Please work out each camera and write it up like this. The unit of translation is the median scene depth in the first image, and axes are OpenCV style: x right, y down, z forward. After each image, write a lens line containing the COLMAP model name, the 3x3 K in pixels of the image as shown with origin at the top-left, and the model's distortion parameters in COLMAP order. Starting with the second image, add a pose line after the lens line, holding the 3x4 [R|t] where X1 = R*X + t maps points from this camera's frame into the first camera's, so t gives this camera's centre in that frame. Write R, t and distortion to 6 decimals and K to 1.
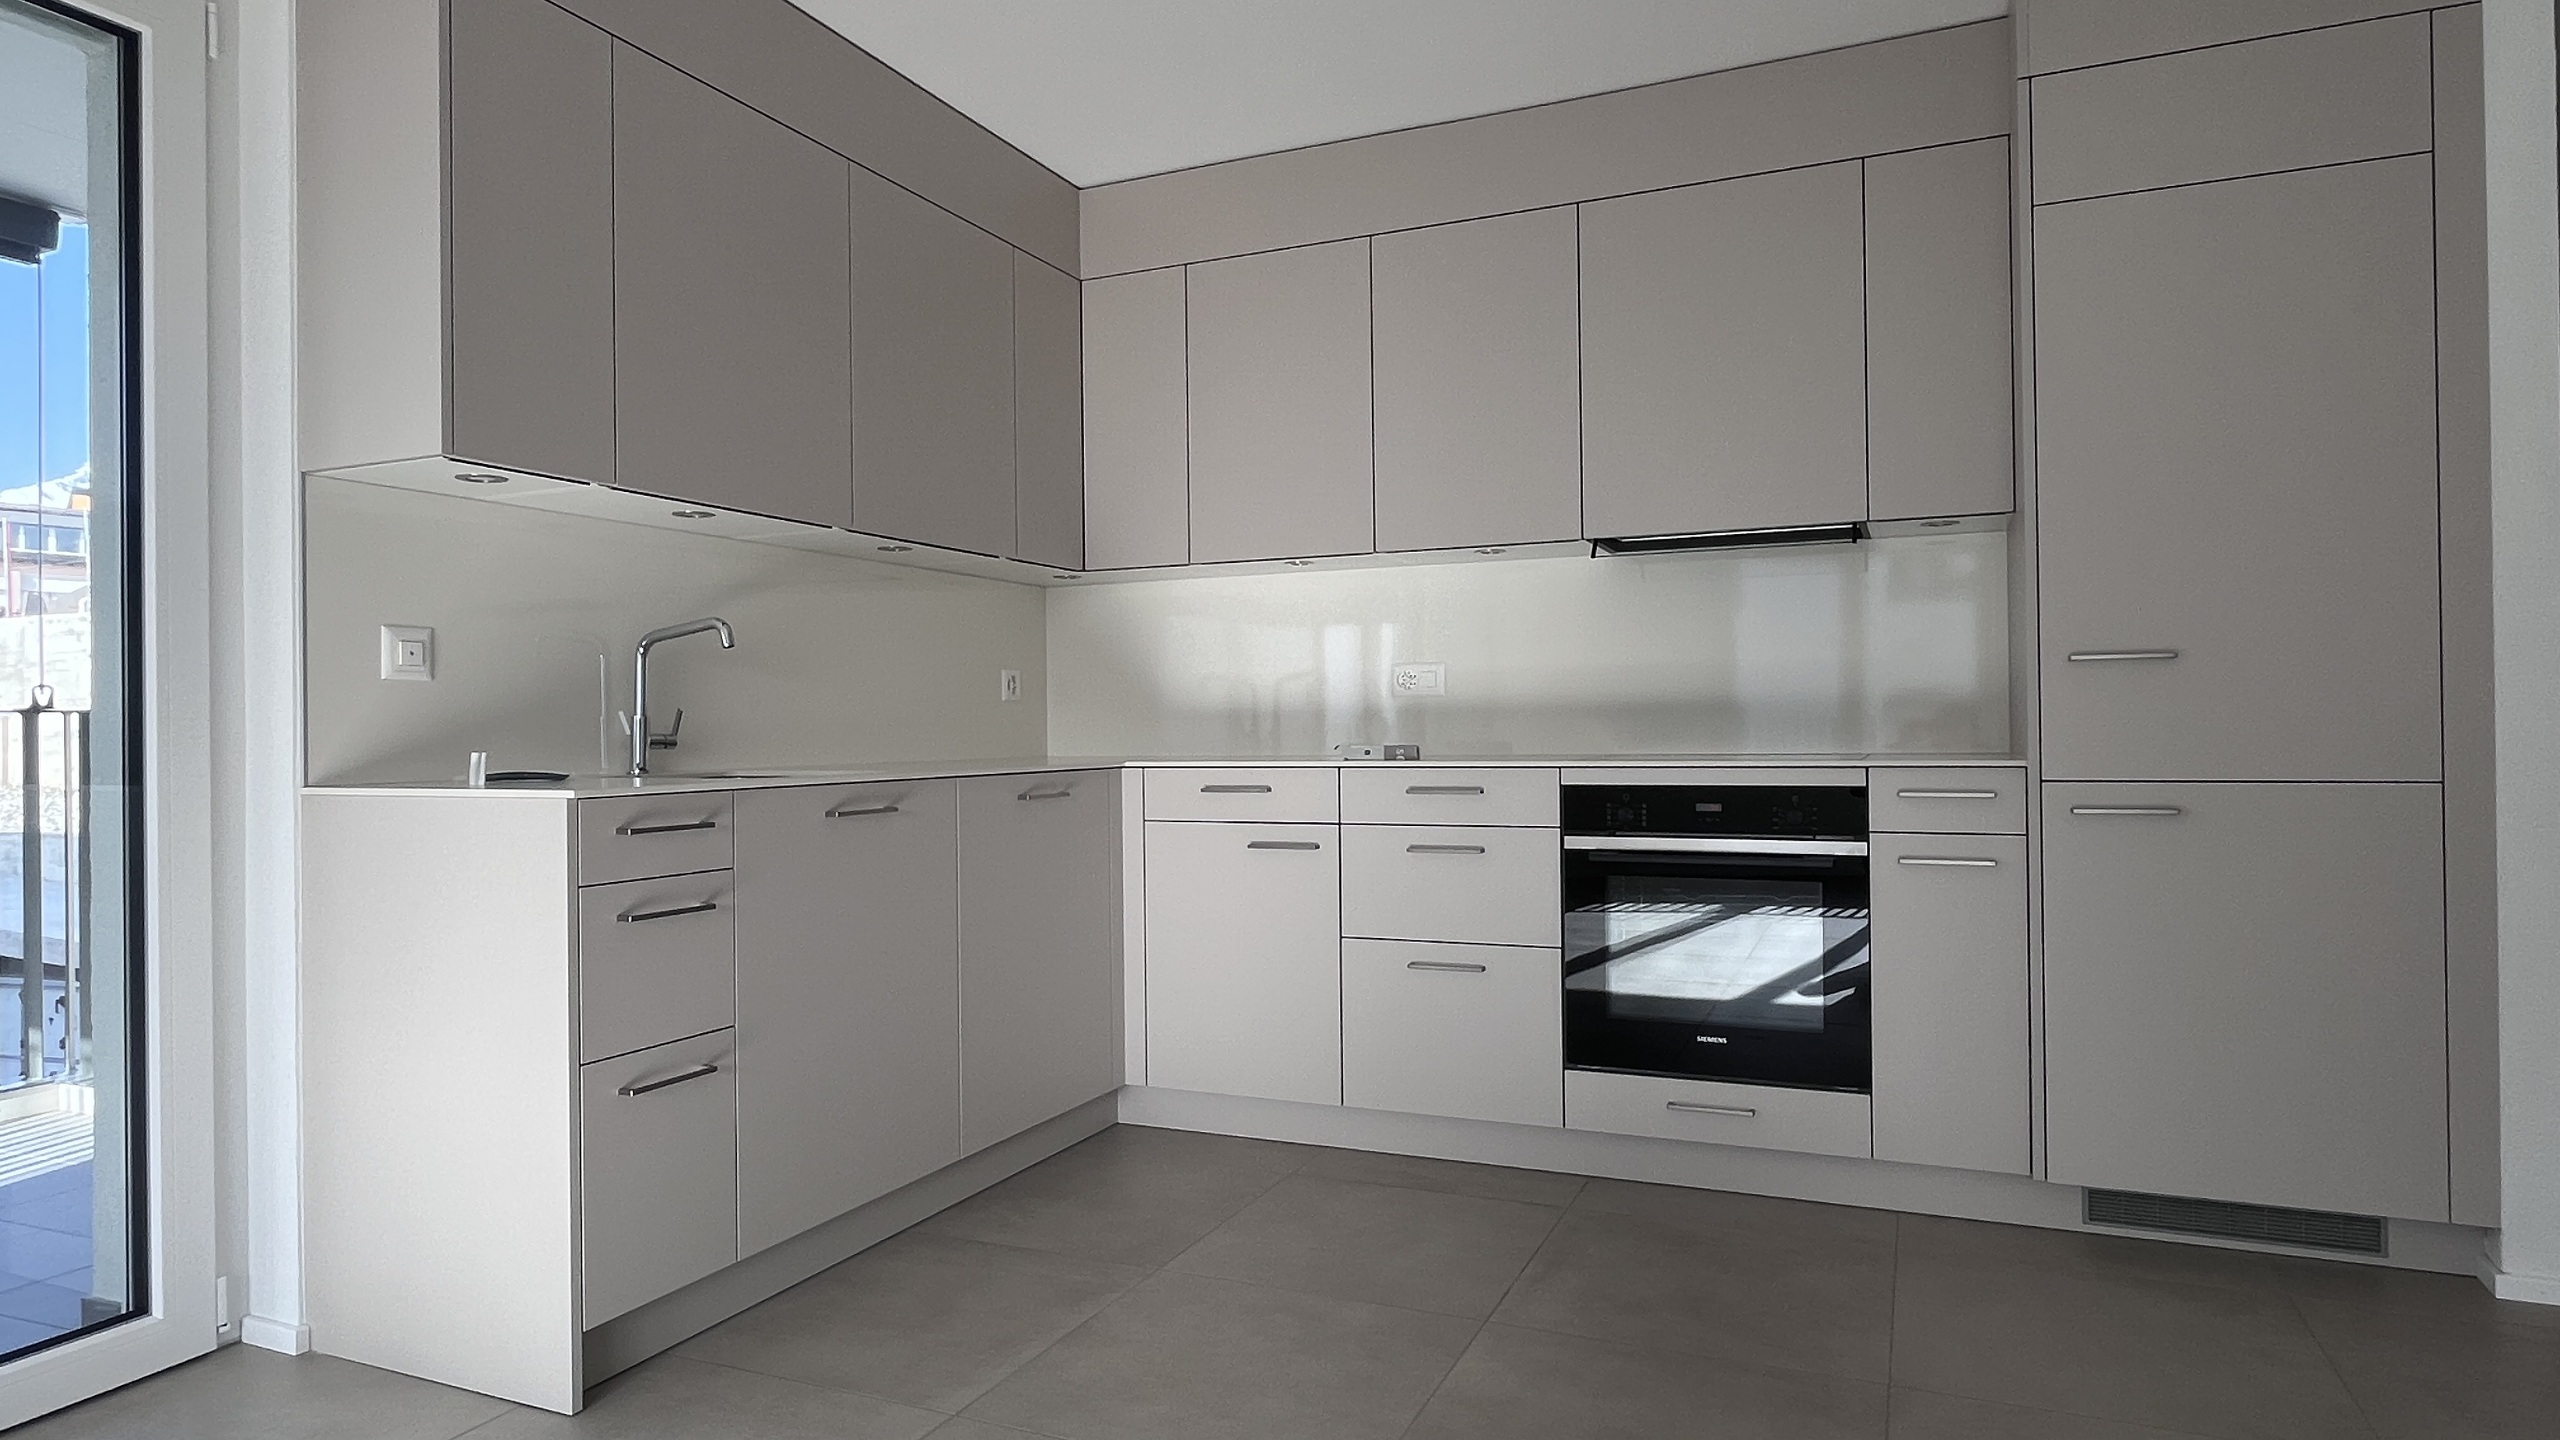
lens RADIAL K [[1431.2, 0, 1270.5], [0, 1431.2, 724.0], [0, 0, 1]] dist [0.000389, -0.000762]
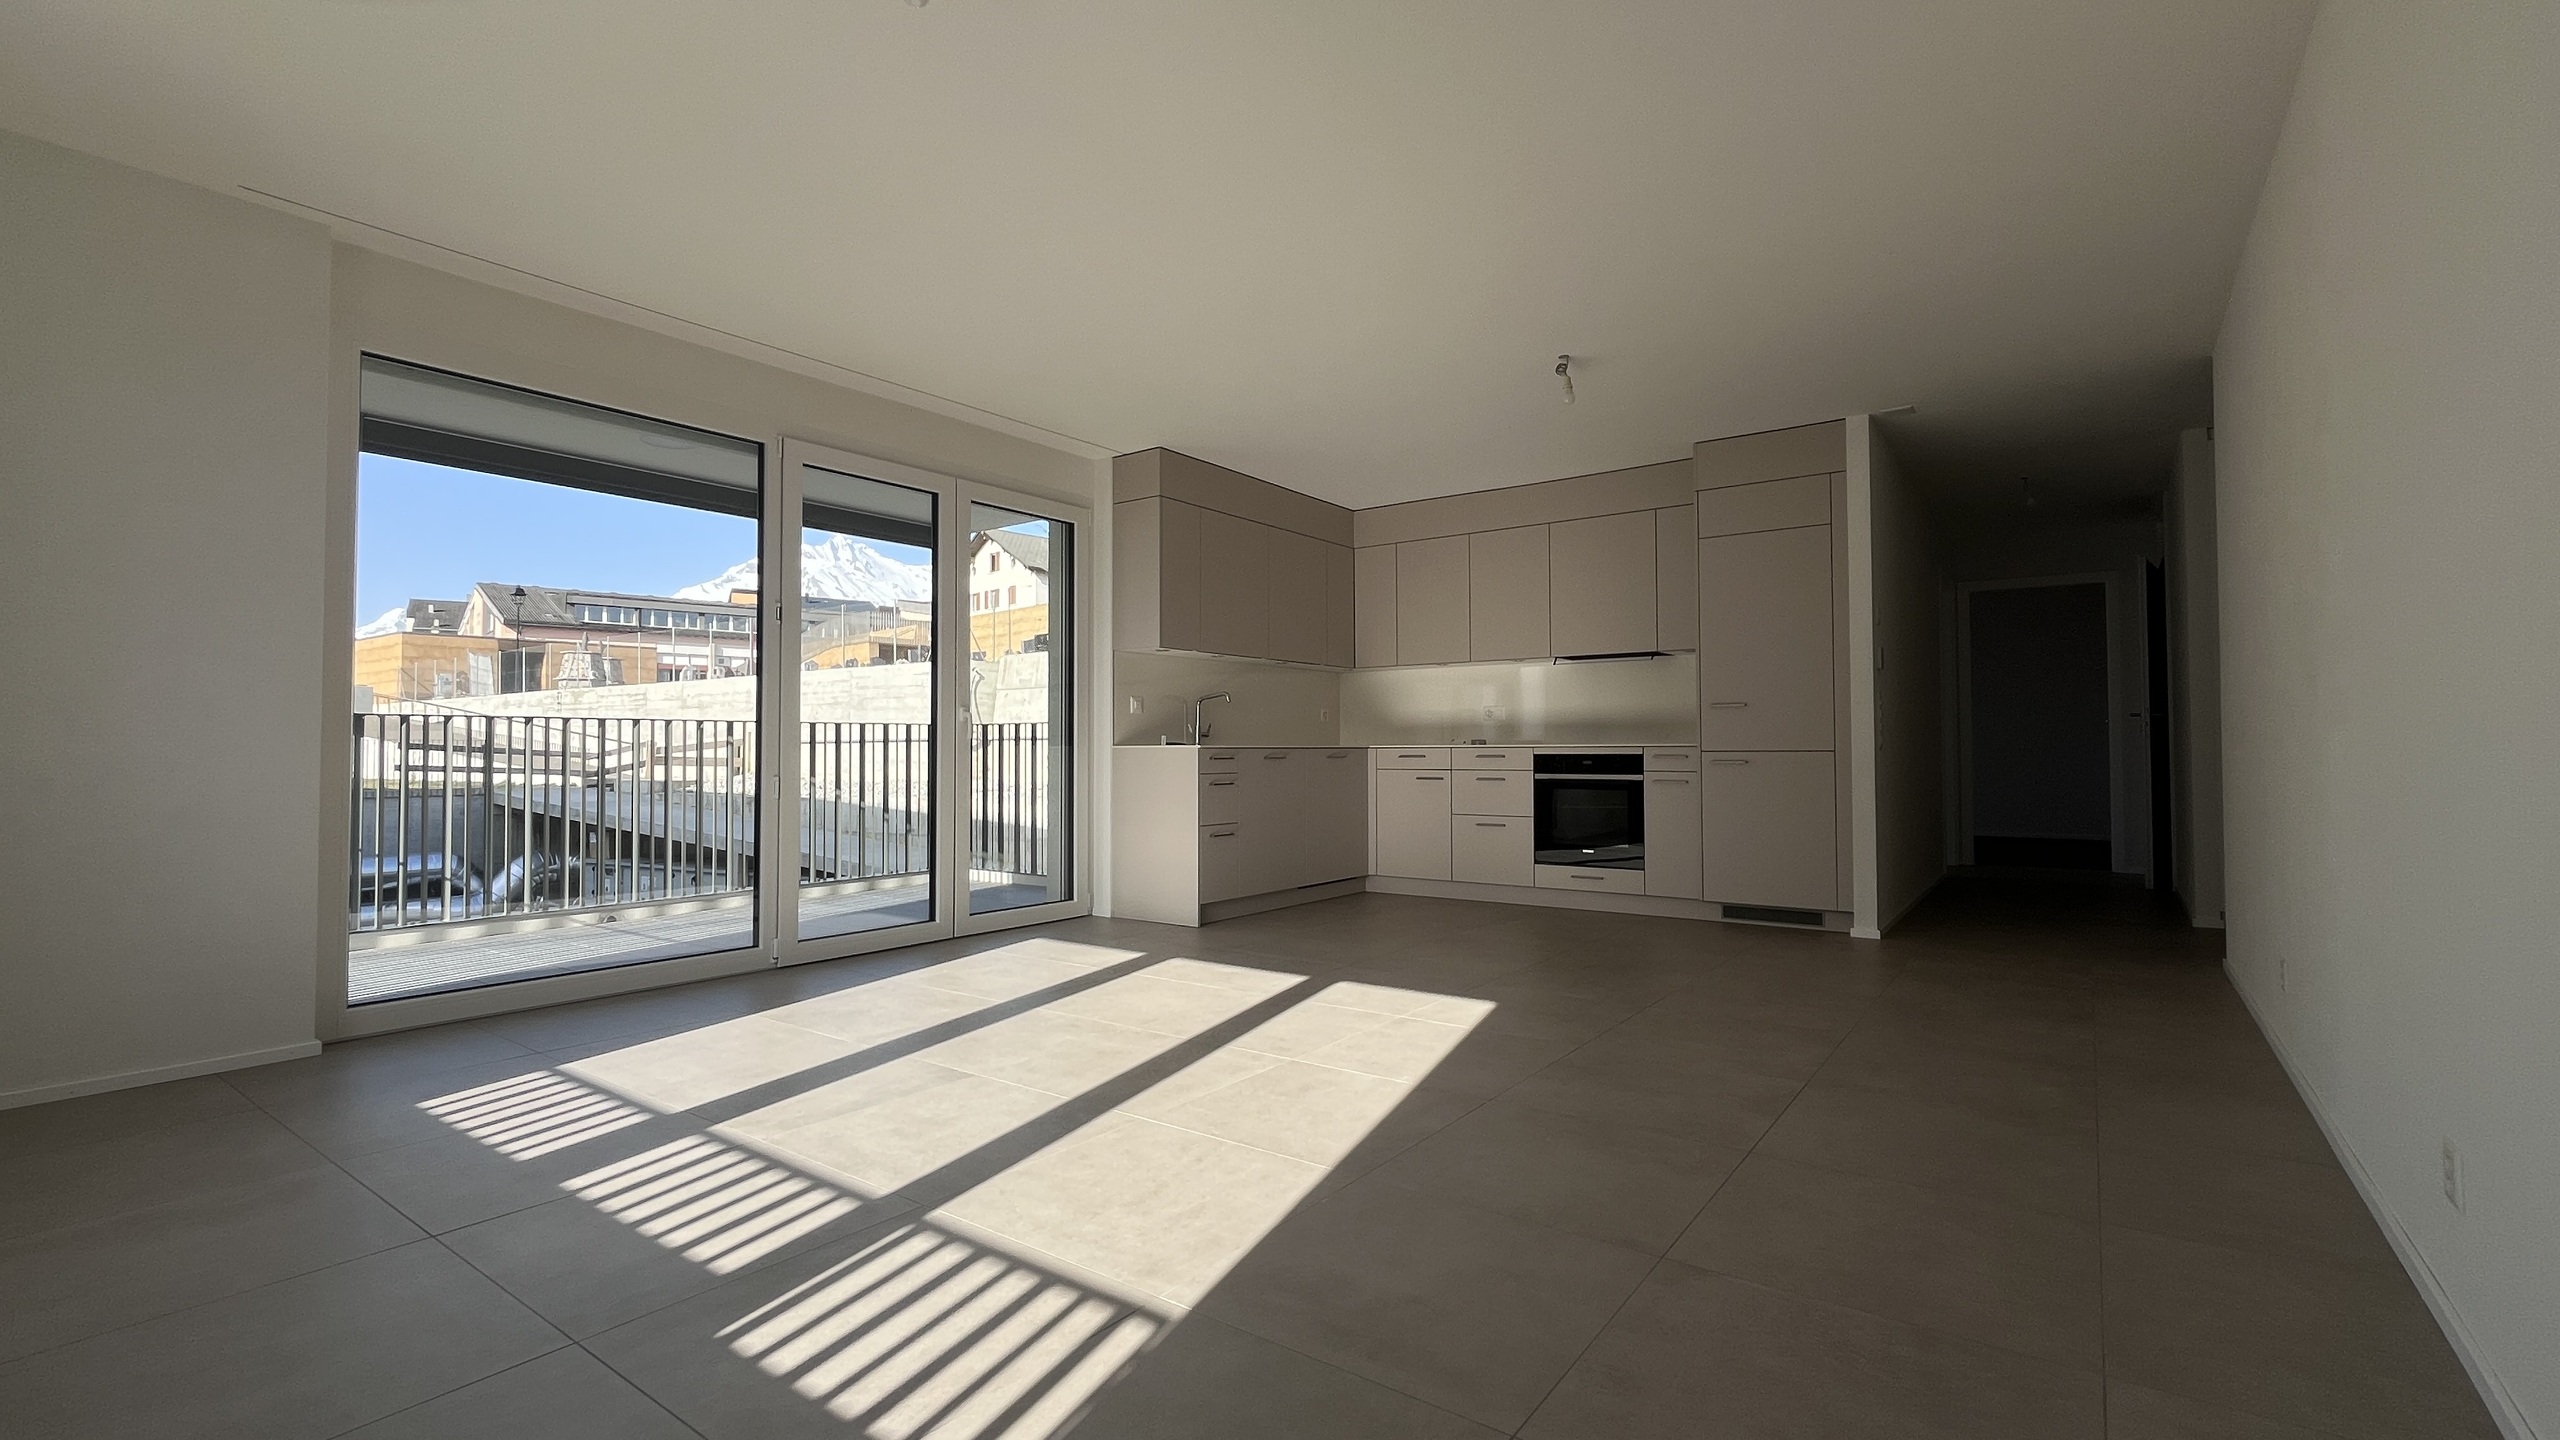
lens RADIAL K [[1038.8, 0, 1281.0], [0, 1038.8, 727.5], [0, 0, 1]] dist [-0.001351, 0.001483]
pose [[0.976577, 0.005056, -0.215110, 0.168416], [-0.008521, 0.999848, -0.015185, 0.028810], [0.215001, 0.016662, 0.976472, -0.990129]]
